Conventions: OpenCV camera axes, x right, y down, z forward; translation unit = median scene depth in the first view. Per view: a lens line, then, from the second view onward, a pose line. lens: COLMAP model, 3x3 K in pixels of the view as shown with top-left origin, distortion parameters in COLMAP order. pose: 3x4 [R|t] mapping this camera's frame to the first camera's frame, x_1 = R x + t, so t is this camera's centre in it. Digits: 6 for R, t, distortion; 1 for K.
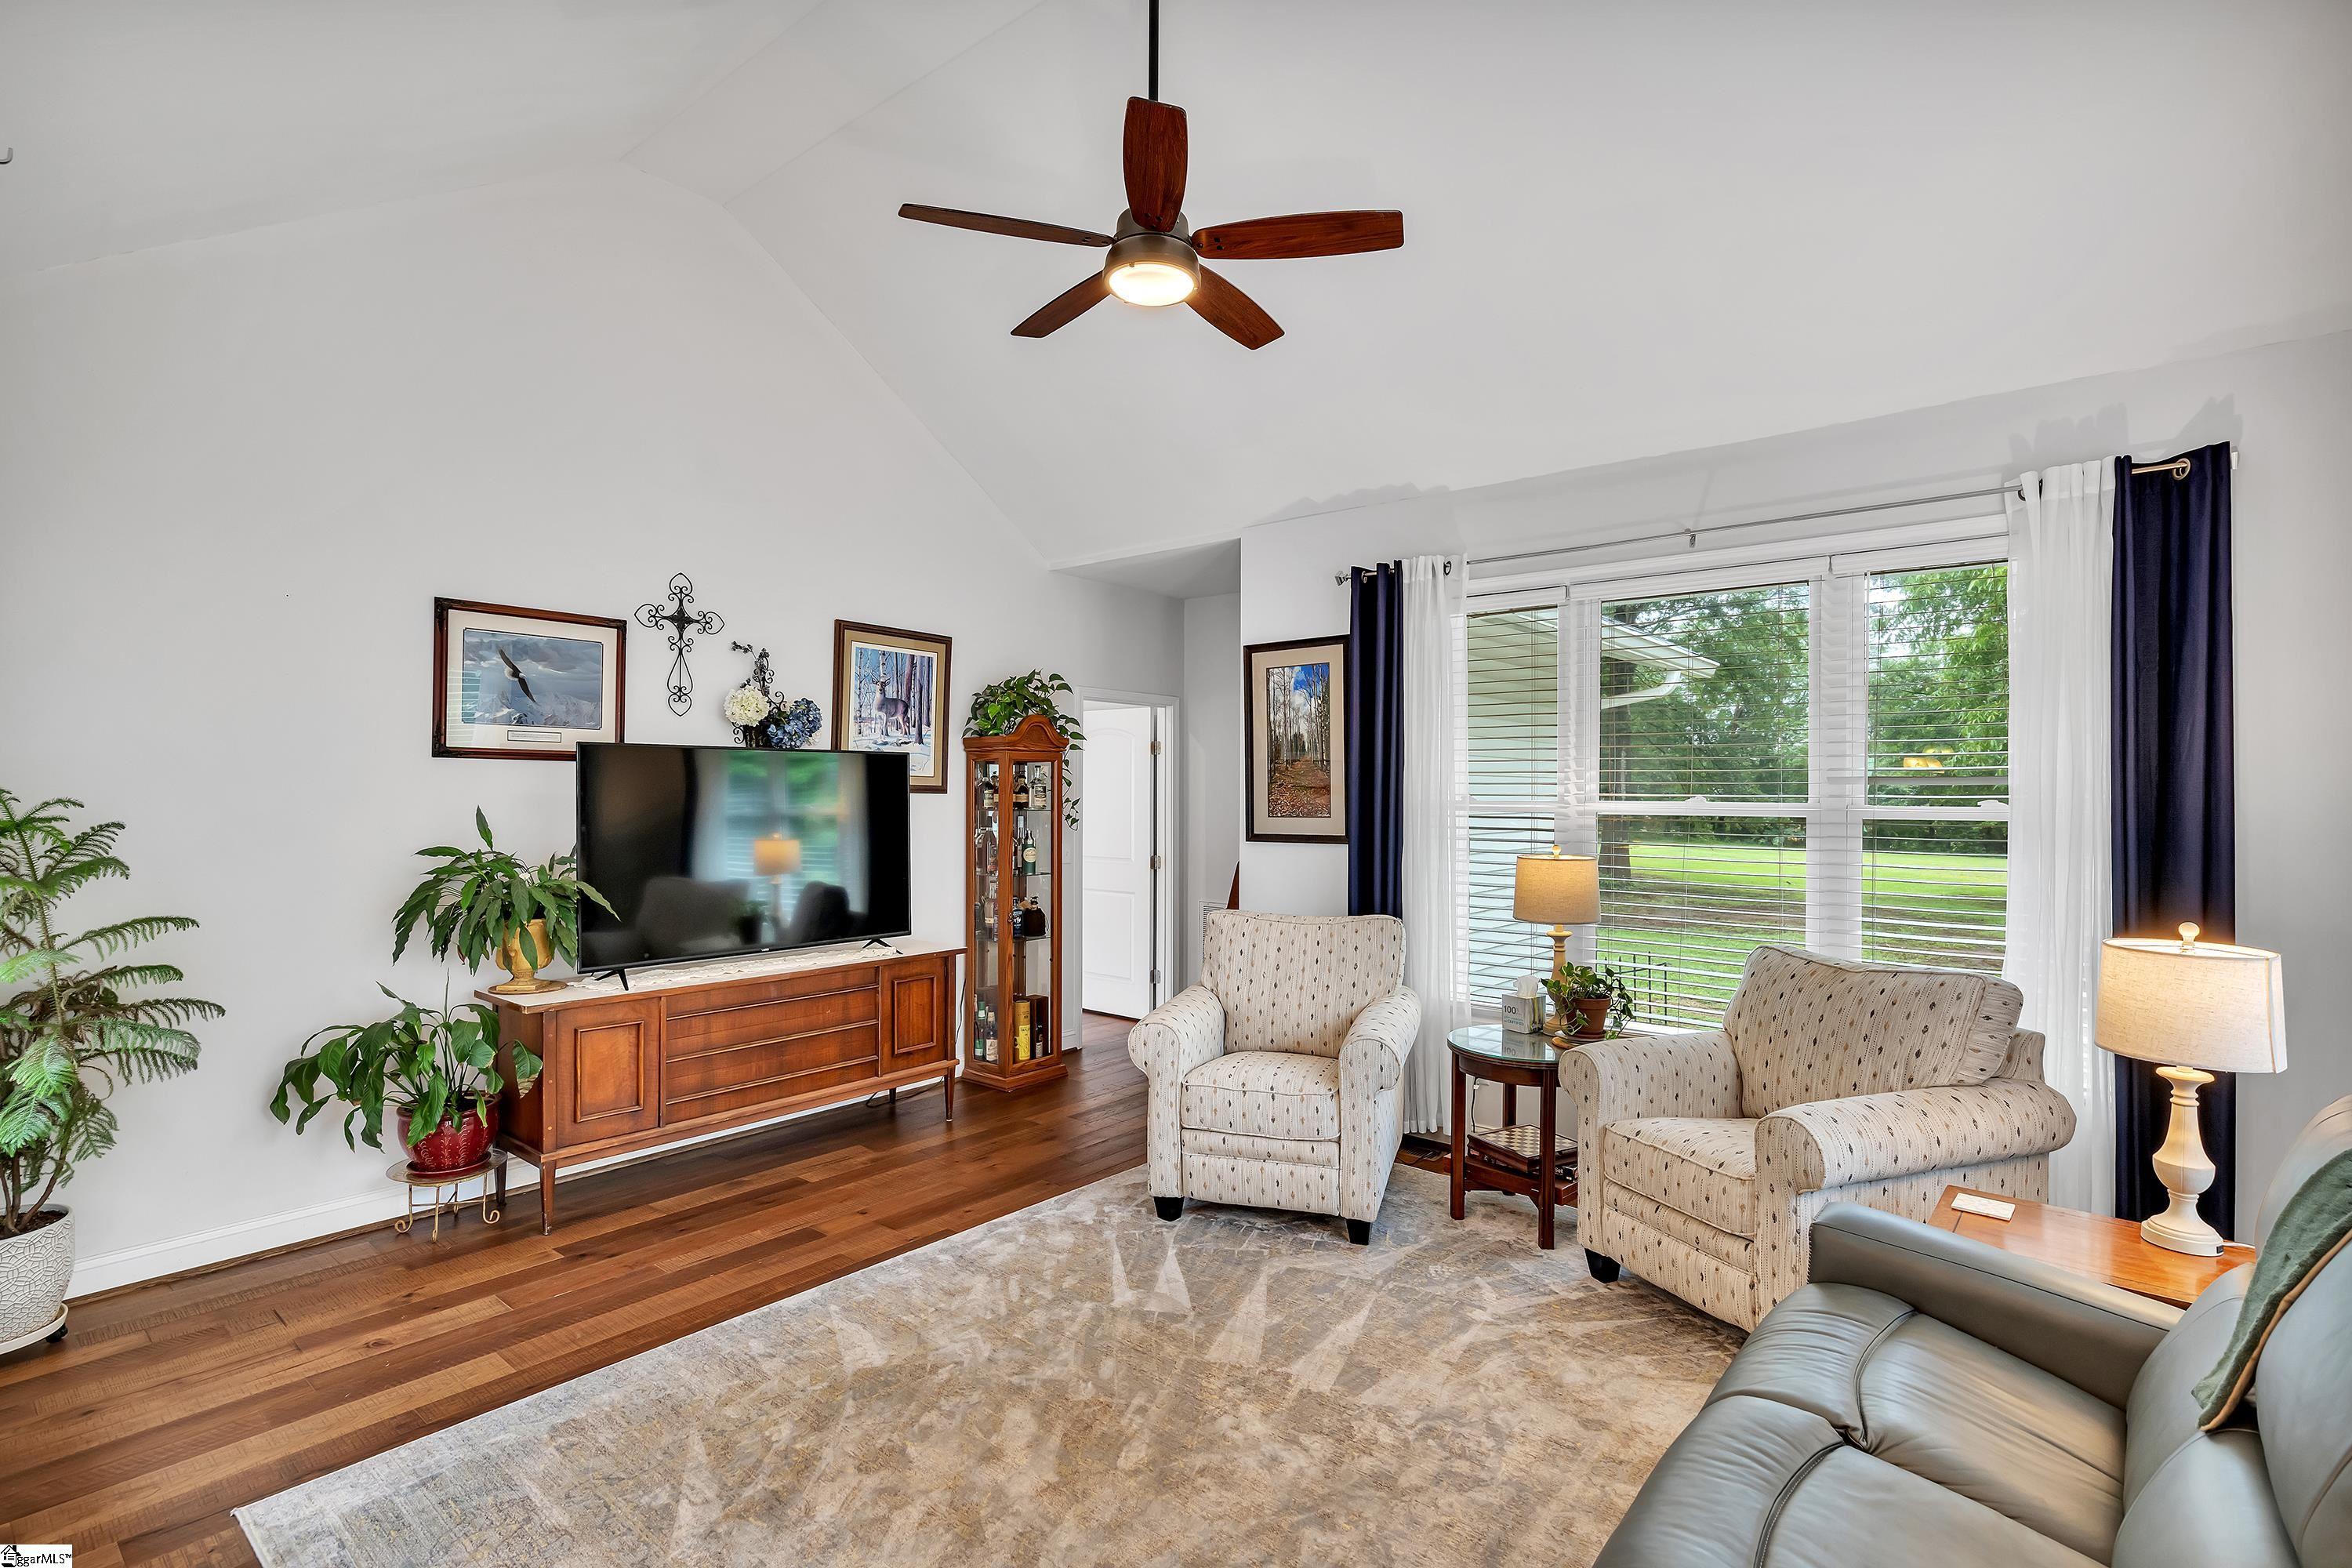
lens RADIAL K [[1052.3, 0, 1200.9], [0, 1052.3, 784.7], [0, 0, 1]] dist [-0.012307, 0.002301]
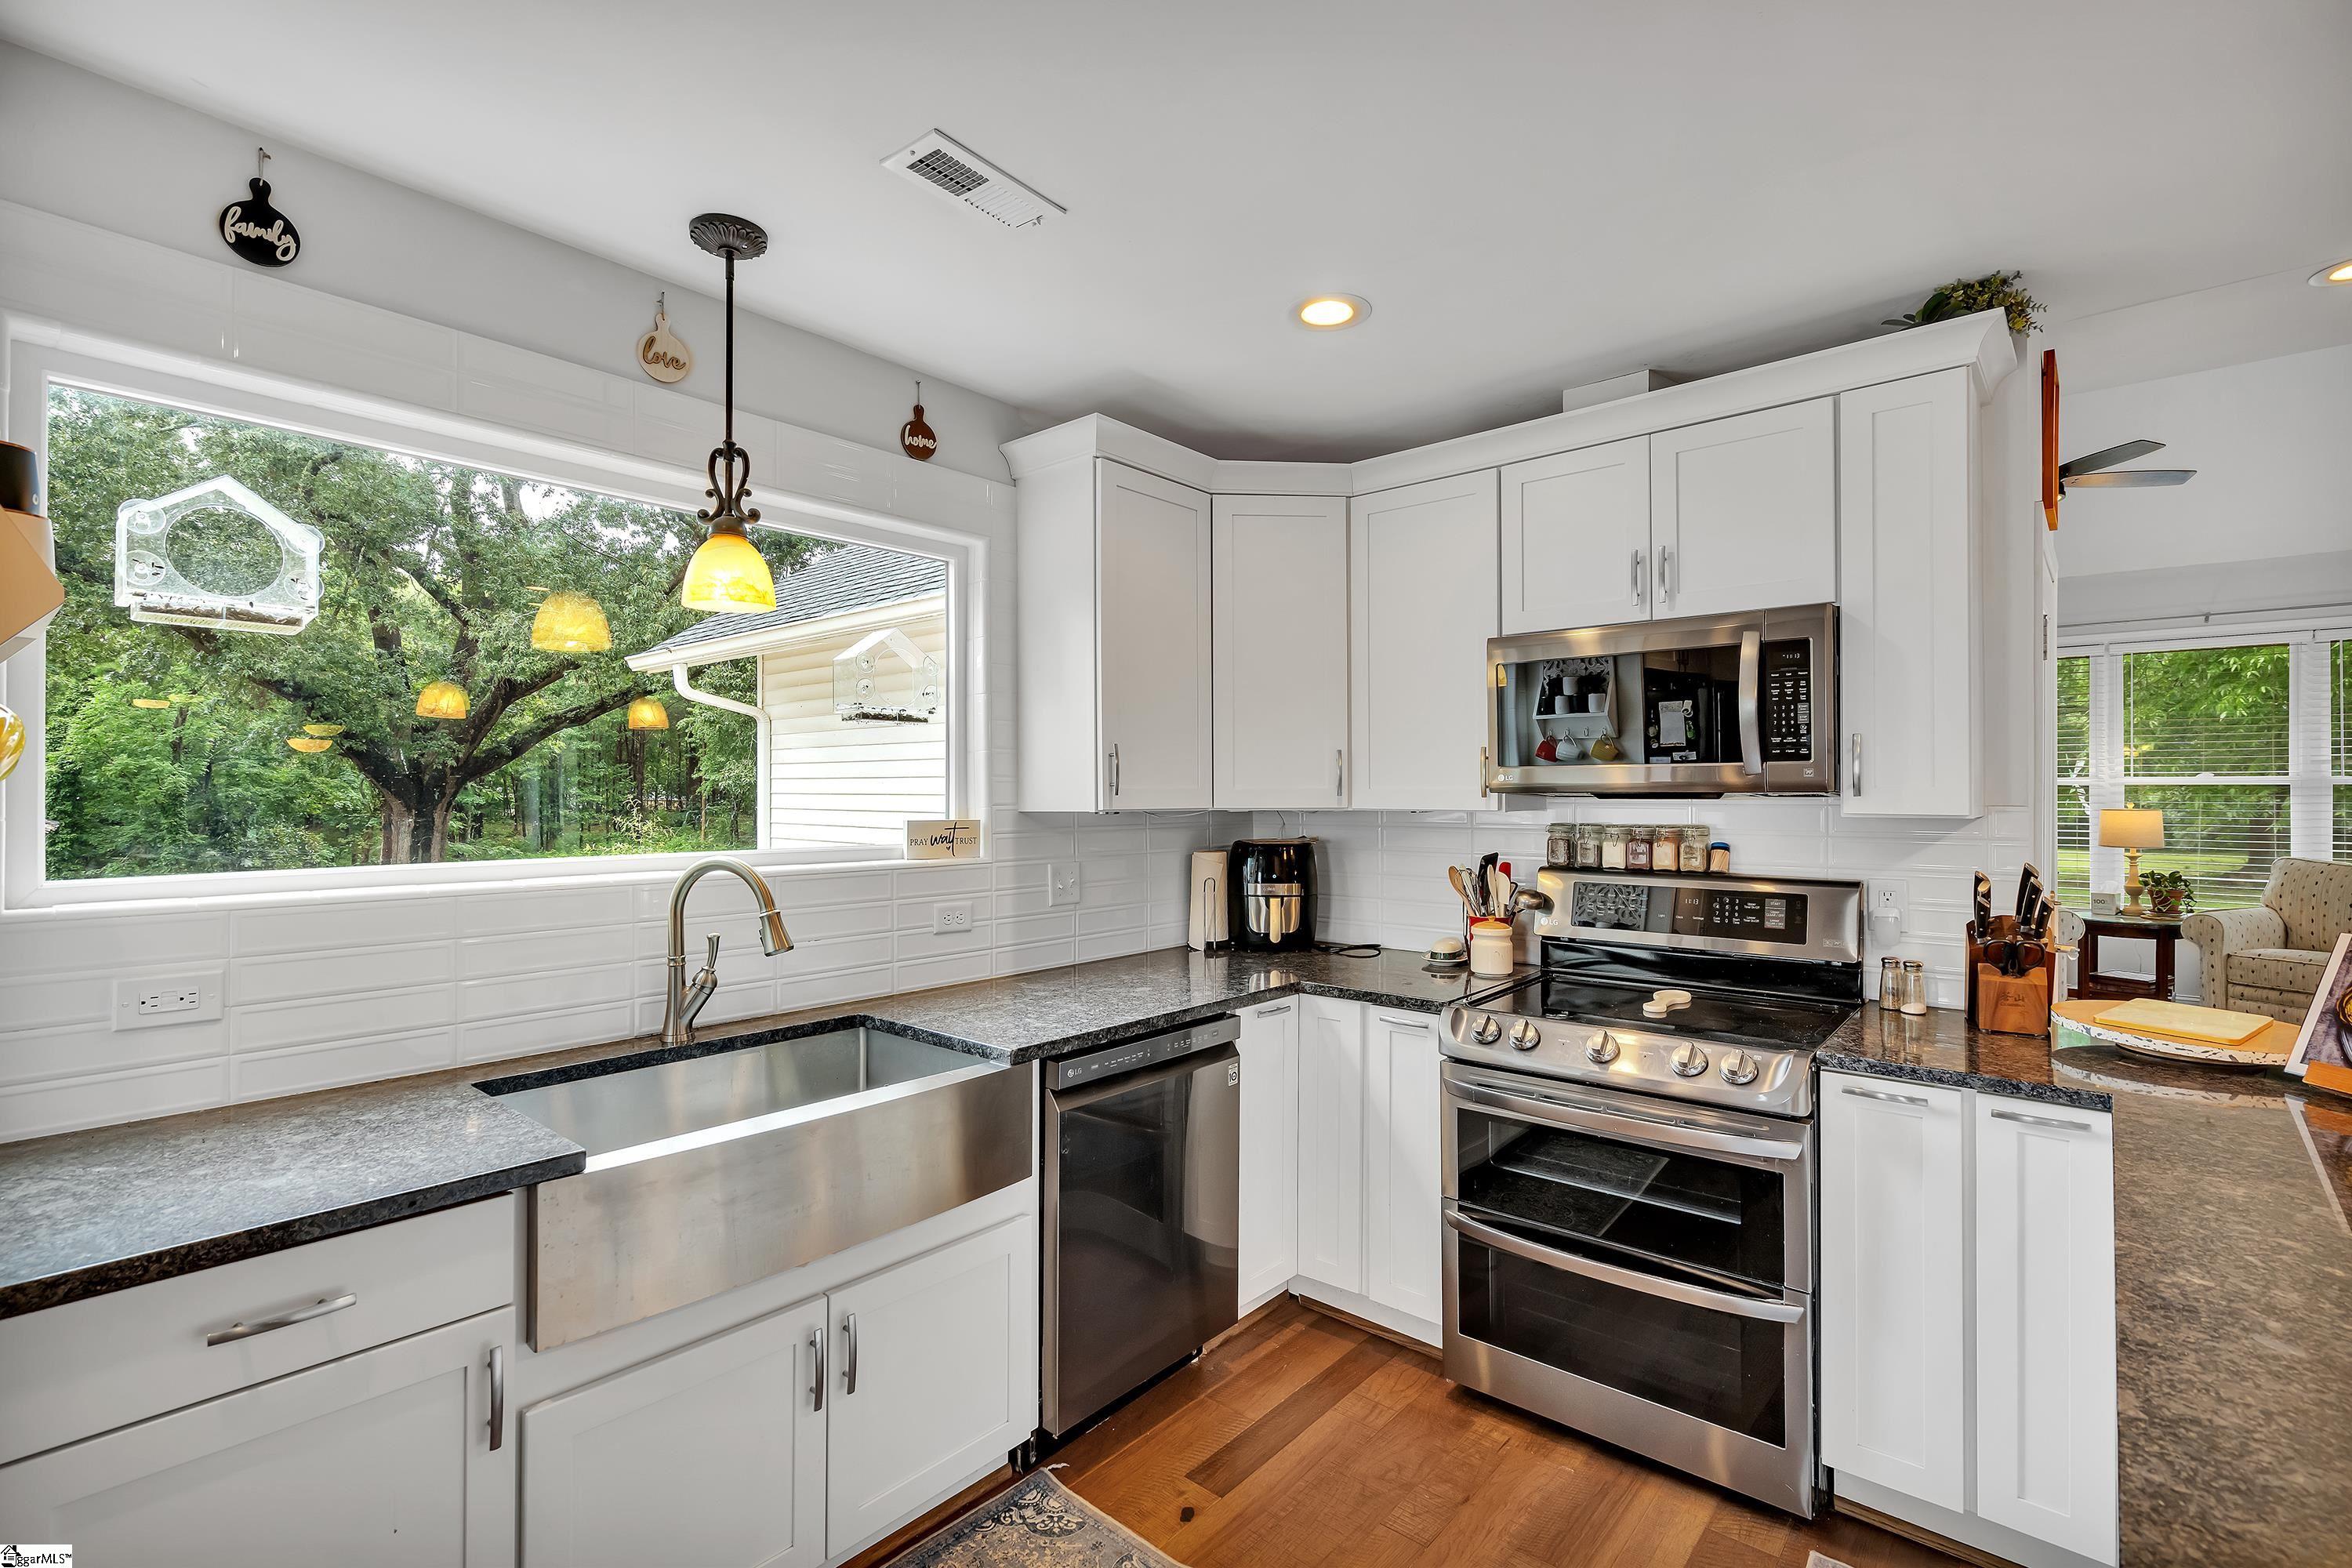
lens RADIAL K [[1052.3, 0, 1167.8], [0, 1052.3, 786.0], [0, 0, 1]] dist [-0.012307, 0.002301]
pose [[0.999870, -0.004907, -0.015381, -1.025927], [0.004876, 0.999986, -0.002024, 0.022651], [0.015391, 0.001949, 0.999880, -0.597734]]
